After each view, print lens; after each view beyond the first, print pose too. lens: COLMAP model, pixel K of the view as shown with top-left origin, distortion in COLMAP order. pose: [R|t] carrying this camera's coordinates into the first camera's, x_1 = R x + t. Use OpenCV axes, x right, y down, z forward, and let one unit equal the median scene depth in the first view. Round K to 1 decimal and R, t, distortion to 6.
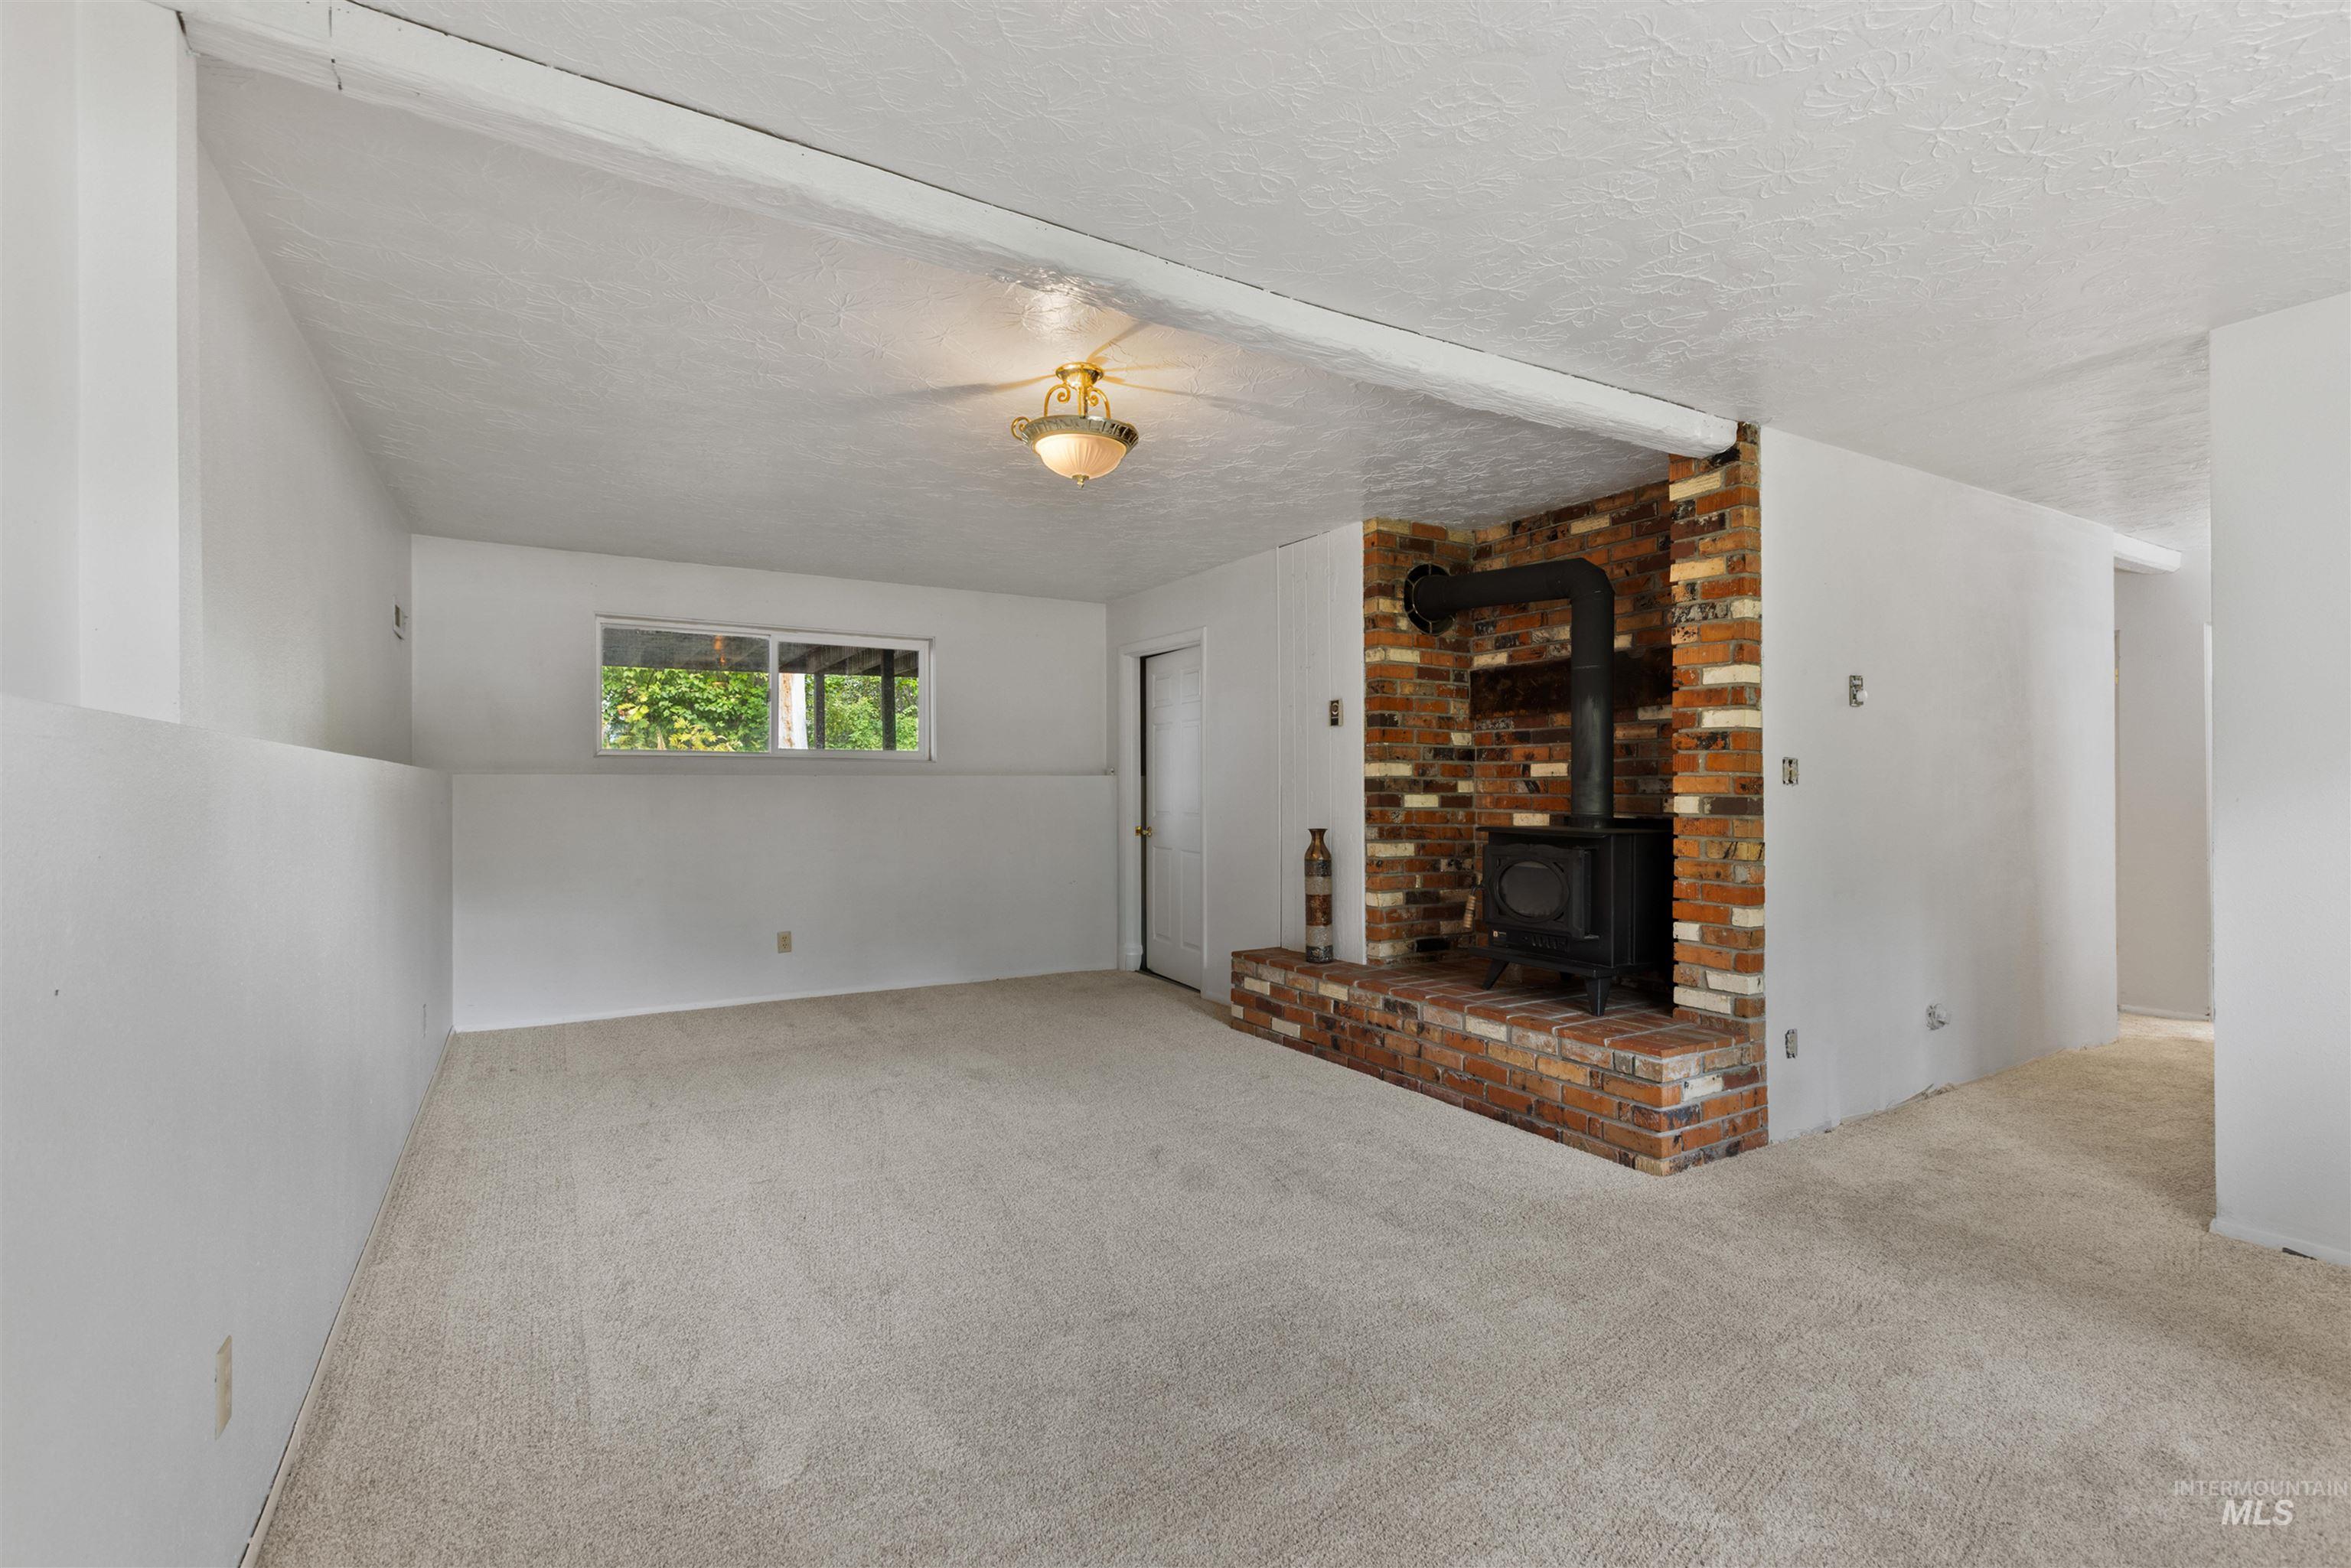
lens RADIAL K [[1083.8, 0, 1184.8], [0, 1083.8, 821.2], [0, 0, 1]] dist [-0.000892, -0.000024]
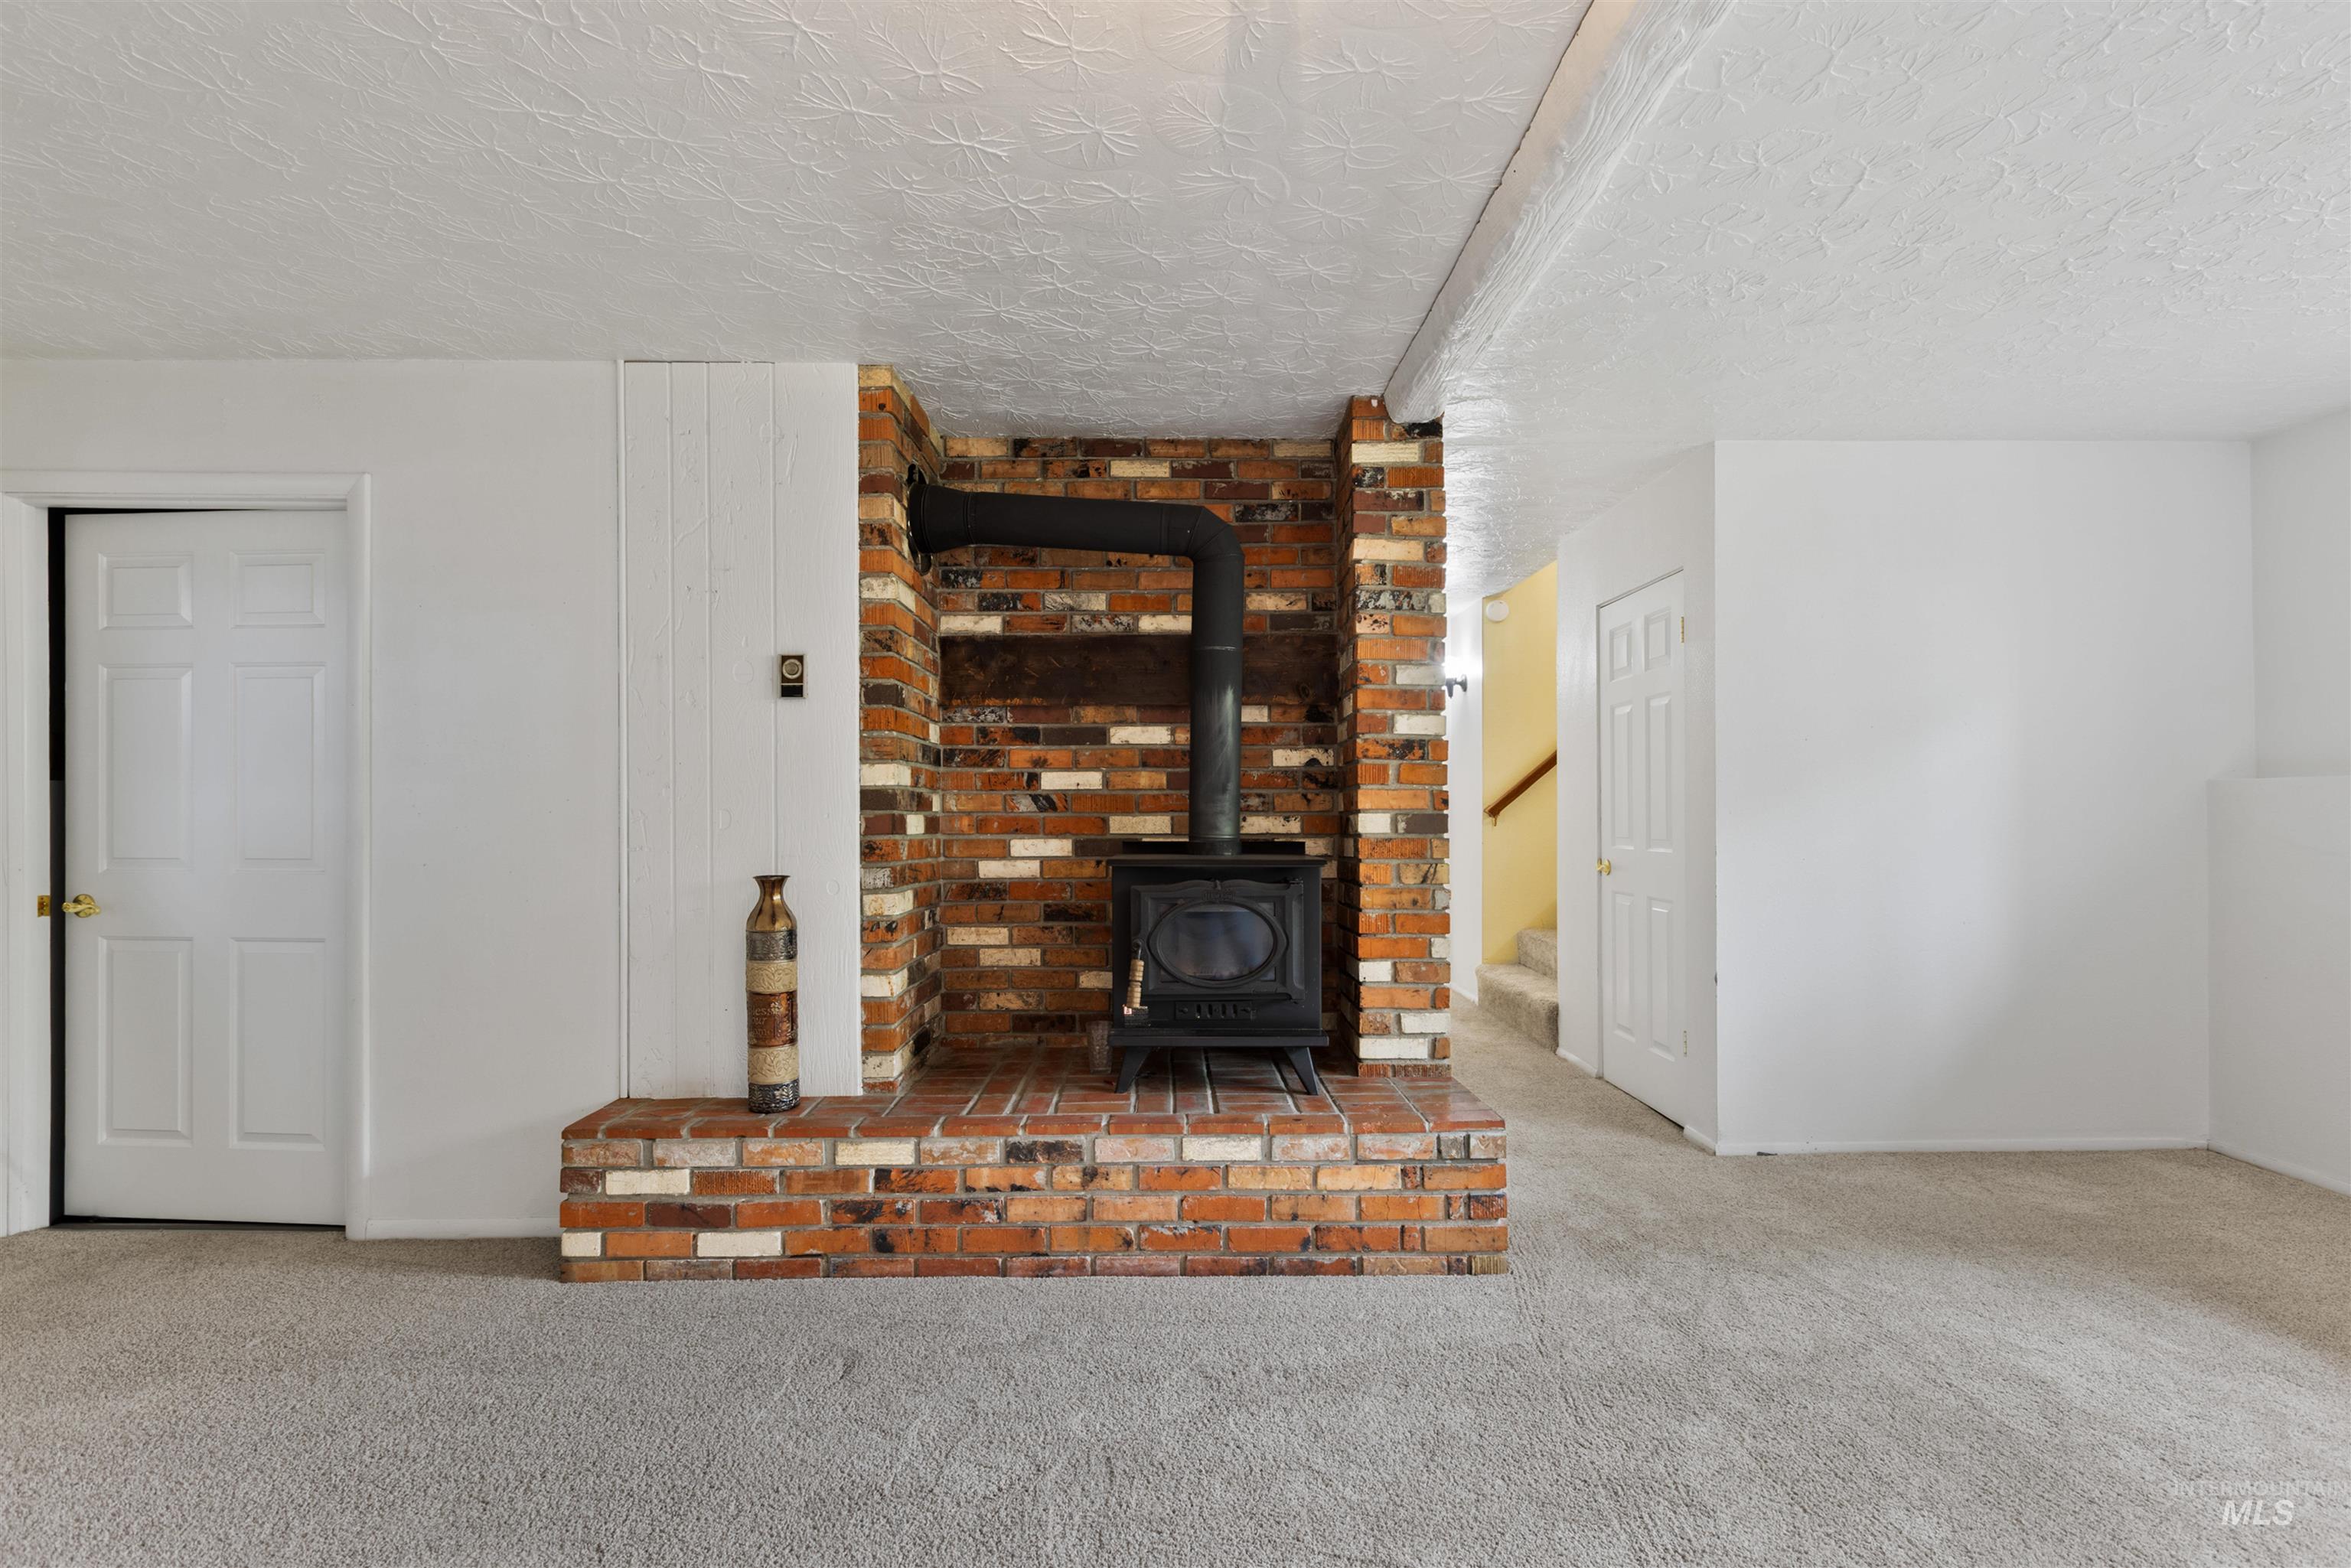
lens RADIAL K [[1083.8, 0, 1184.8], [0, 1083.8, 821.2], [0, 0, 1]] dist [-0.000892, -0.000024]
pose [[0.498771, -0.011316, 0.866660, -0.305603], [0.028907, 0.999576, -0.003585, -0.015562], [-0.866252, 0.026840, 0.498886, 0.611426]]
